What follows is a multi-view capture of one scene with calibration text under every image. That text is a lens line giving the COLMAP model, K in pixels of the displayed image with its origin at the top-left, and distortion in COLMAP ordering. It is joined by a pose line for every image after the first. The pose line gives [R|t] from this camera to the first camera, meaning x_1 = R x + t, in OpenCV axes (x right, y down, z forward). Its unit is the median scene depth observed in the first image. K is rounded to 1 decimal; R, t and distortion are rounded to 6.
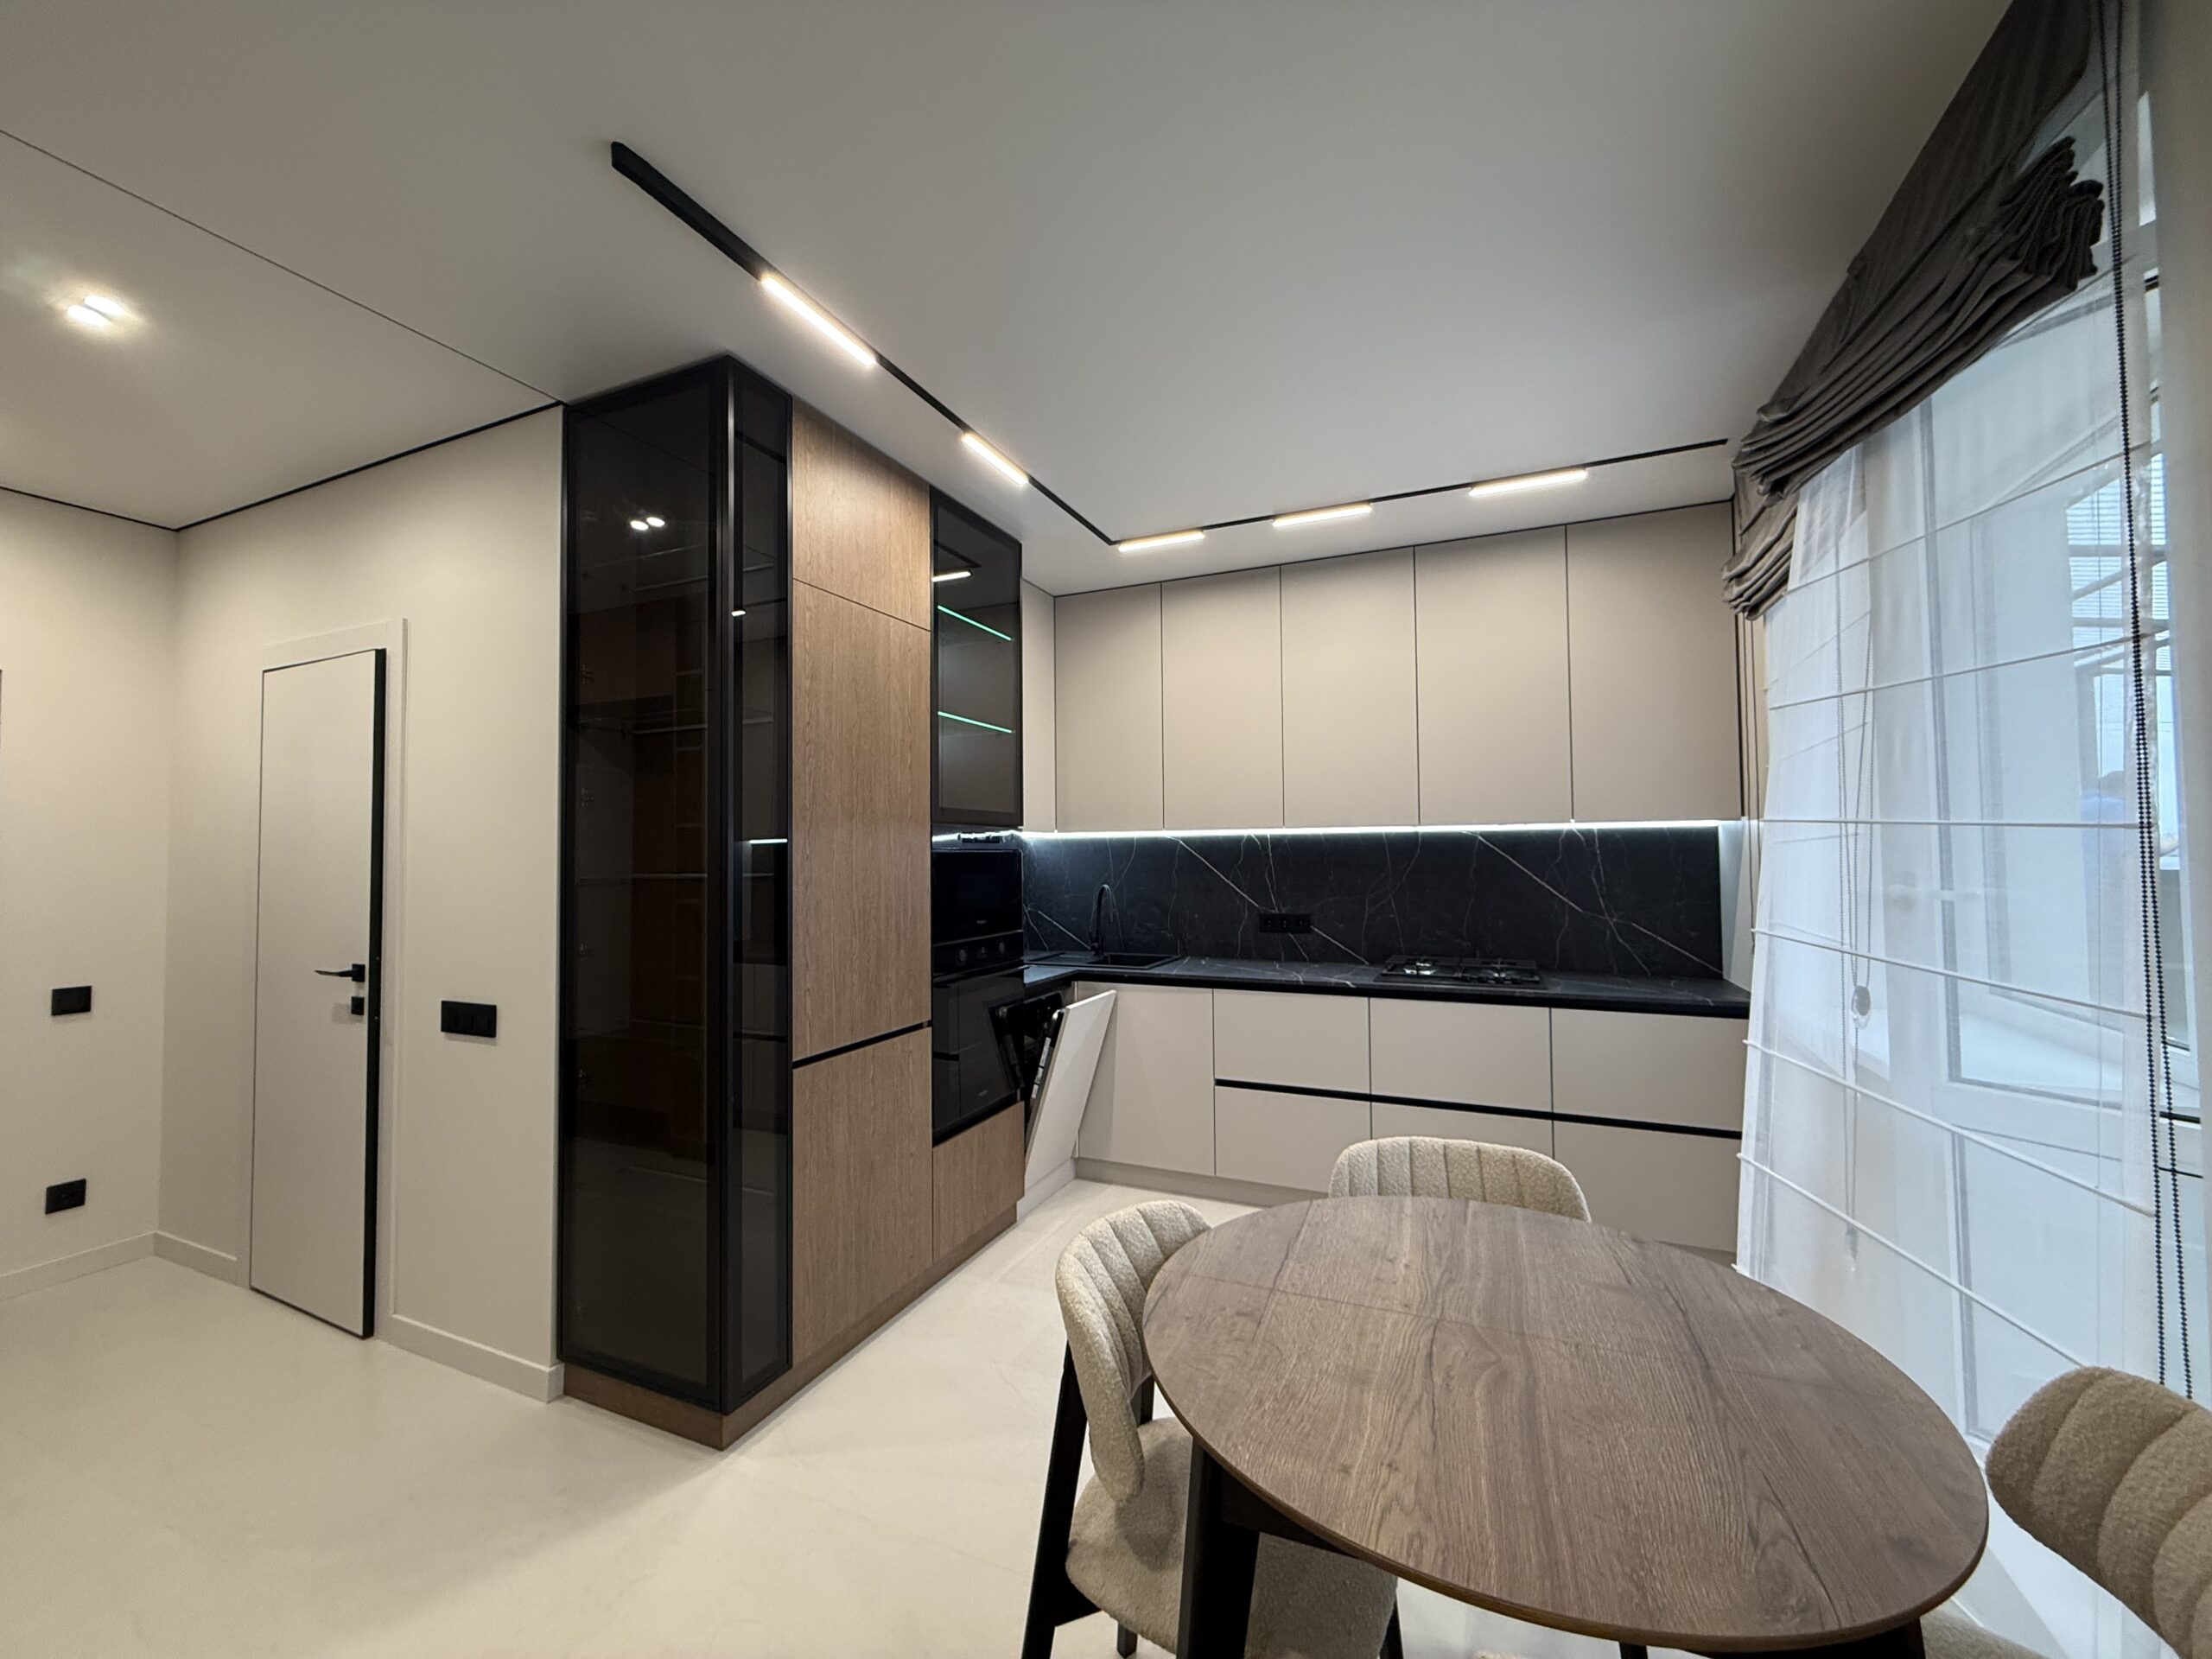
lens RADIAL K [[880.8, 0, 1098.2], [0, 880.8, 829.1], [0, 0, 1]] dist [-0.000478, -0.000127]
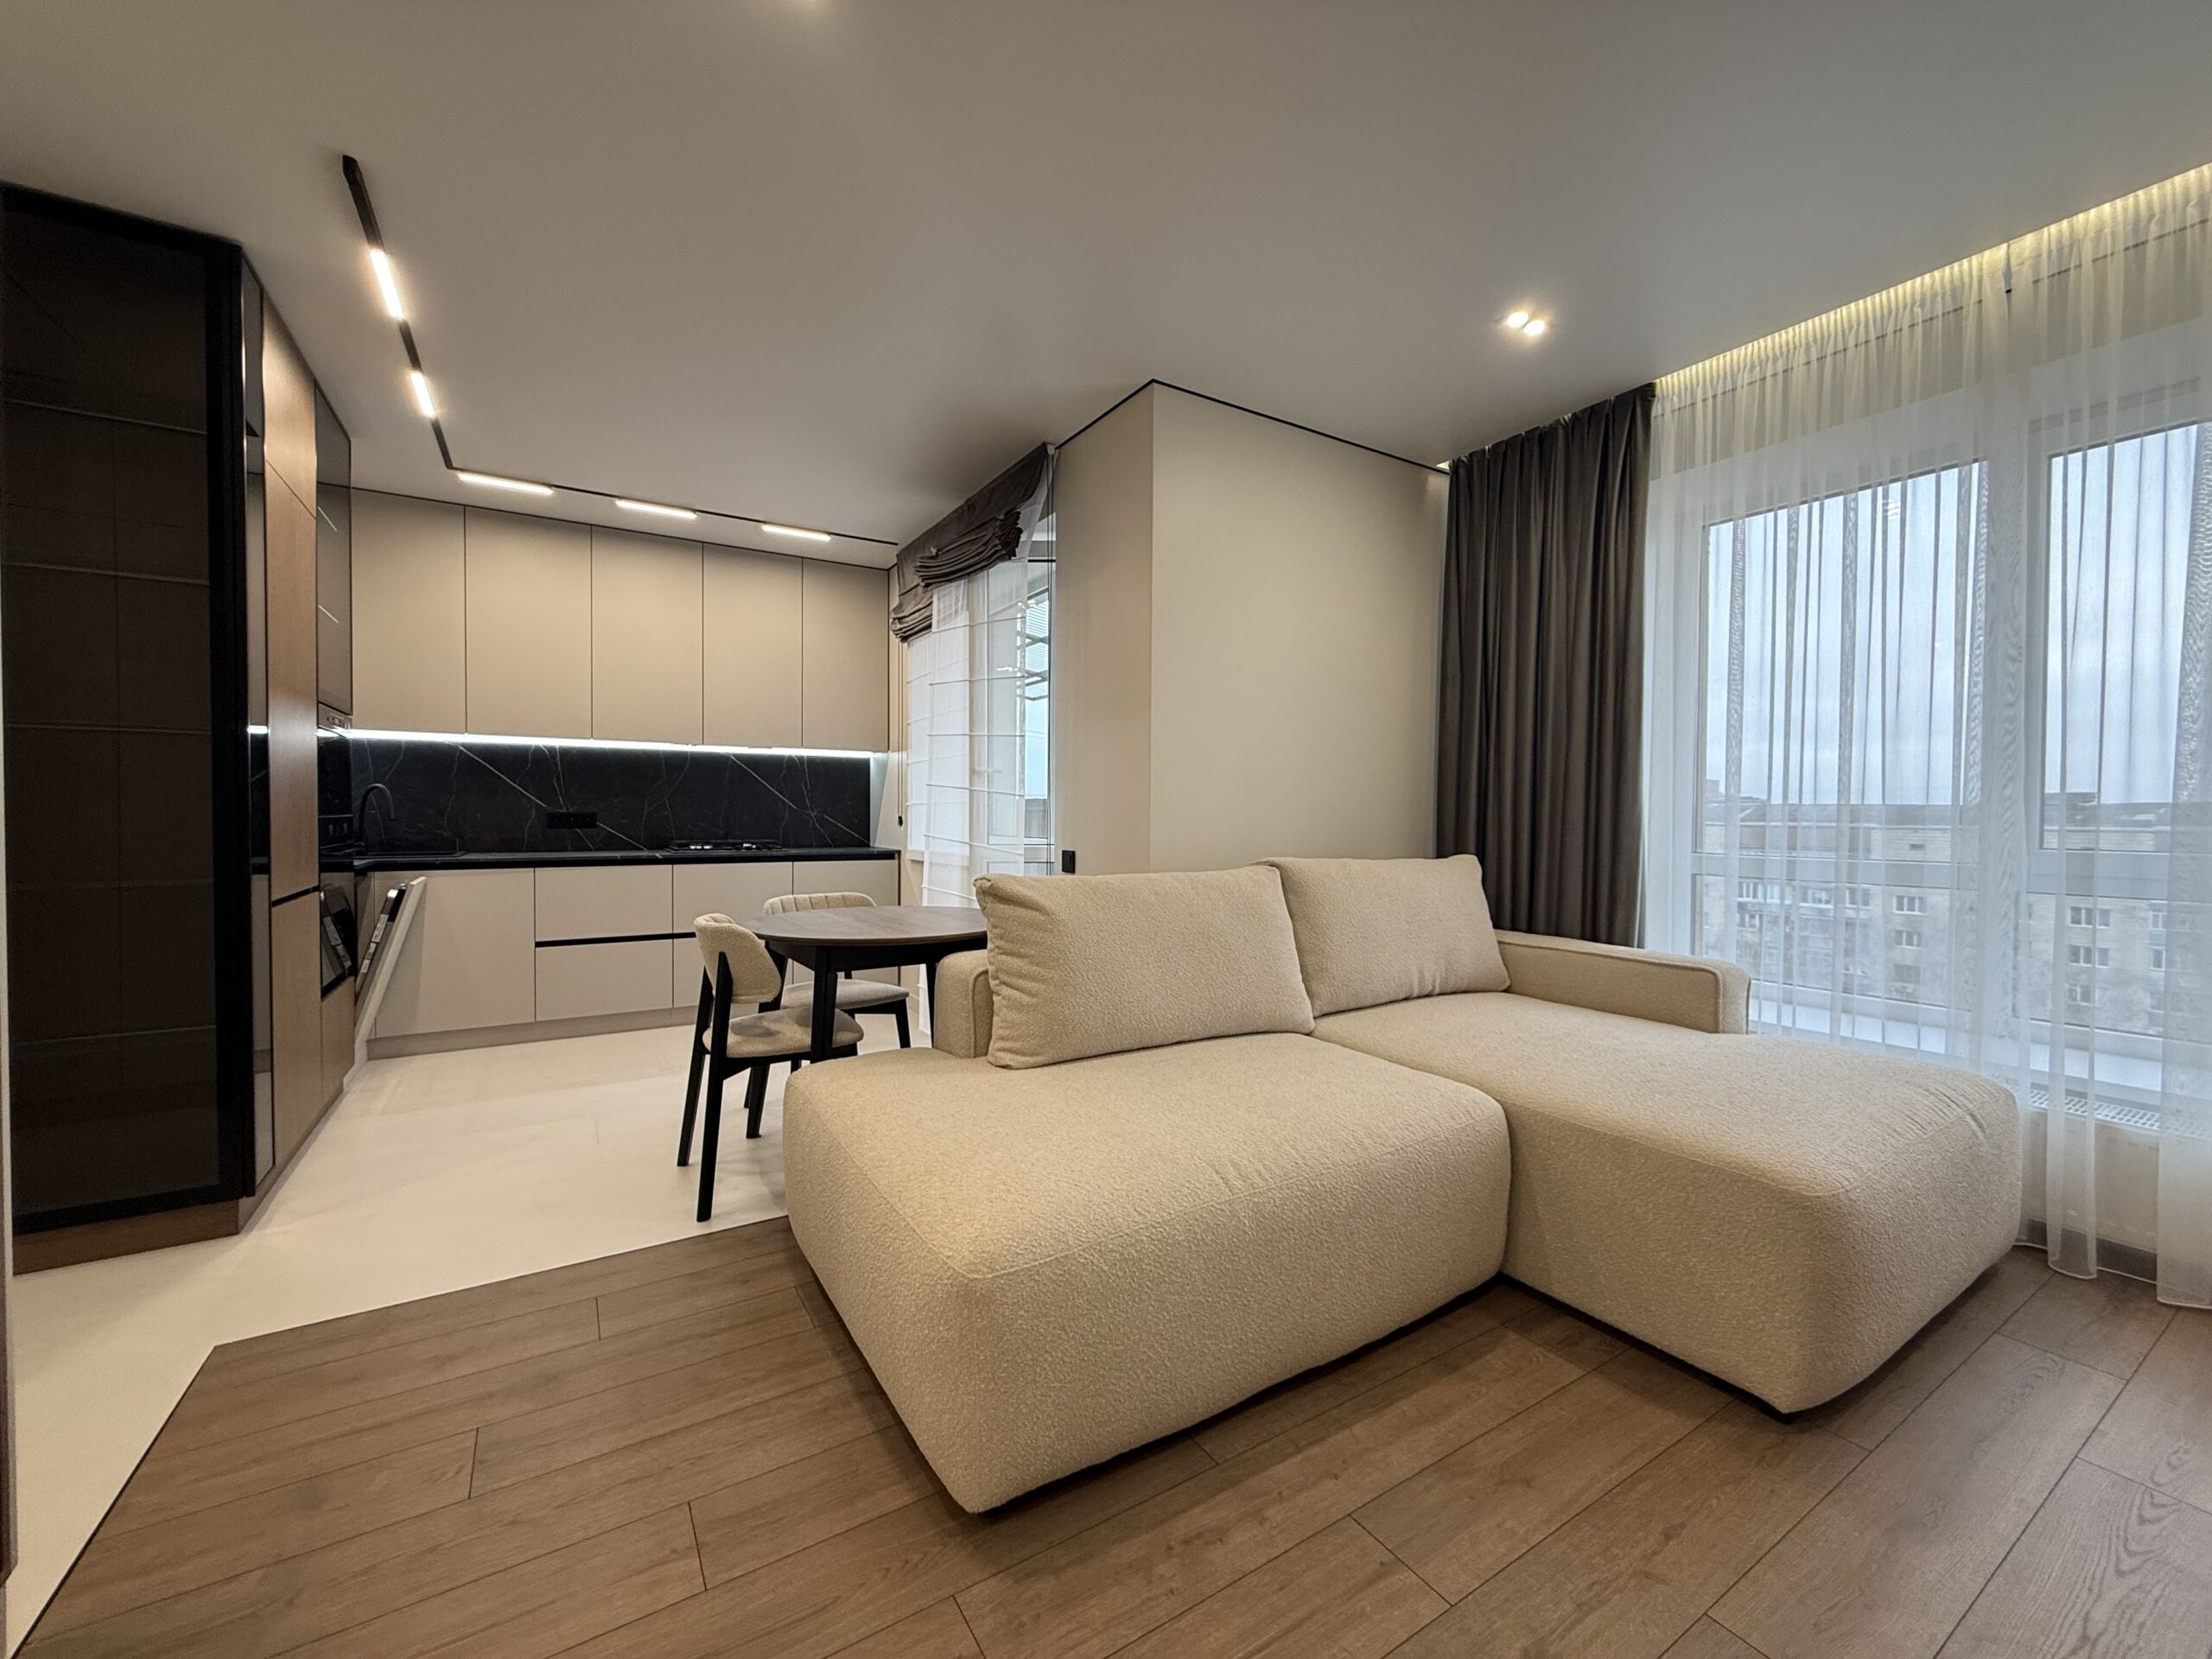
lens RADIAL K [[880.8, 0, 1098.2], [0, 880.8, 829.1], [0, 0, 1]] dist [-0.000478, -0.000127]
pose [[0.560144, -0.003433, 0.828388, -0.557112], [-0.036506, 0.998918, 0.028825, 0.084358], [-0.827590, -0.046387, 0.559413, -0.393052]]
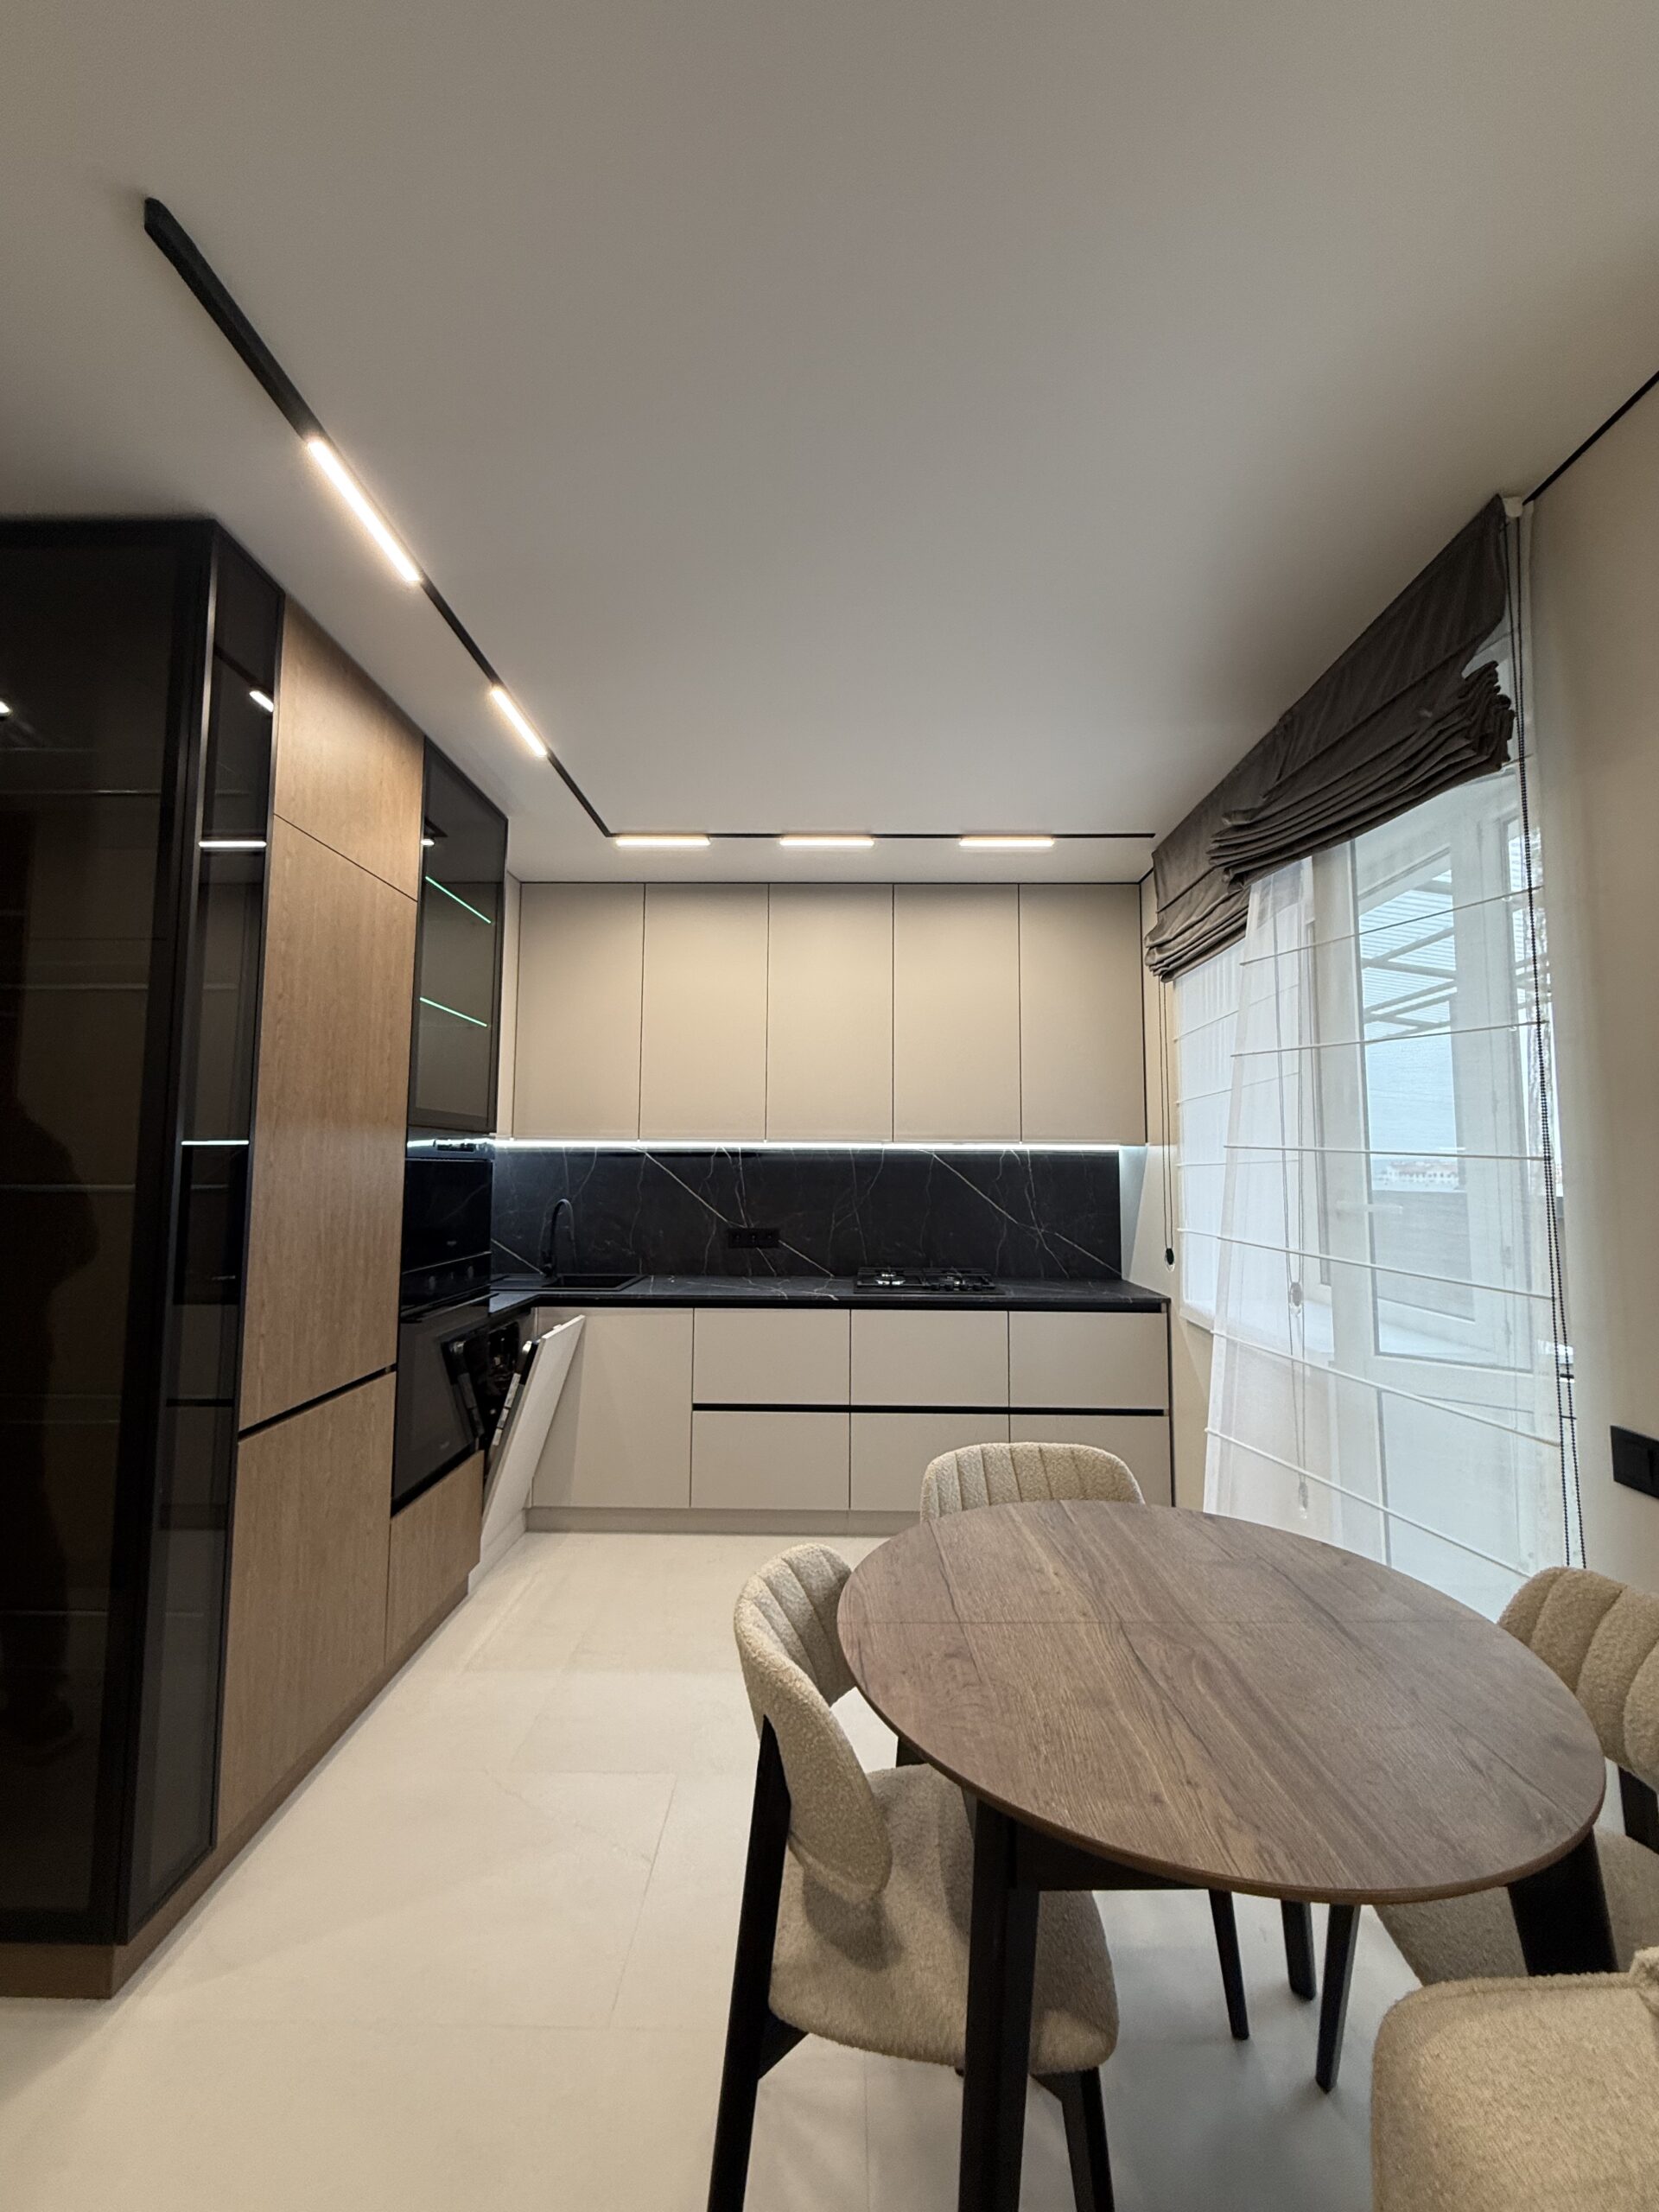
lens RADIAL K [[880.8, 0, 829.4], [0, 880.8, 1099.2], [0, 0, 1]] dist [-0.000478, -0.000127]
pose [[0.919128, 0.045029, 0.391378, -0.153001], [-0.025801, 0.998194, -0.054254, 0.002871], [-0.393114, 0.039768, 0.918629, 0.066580]]
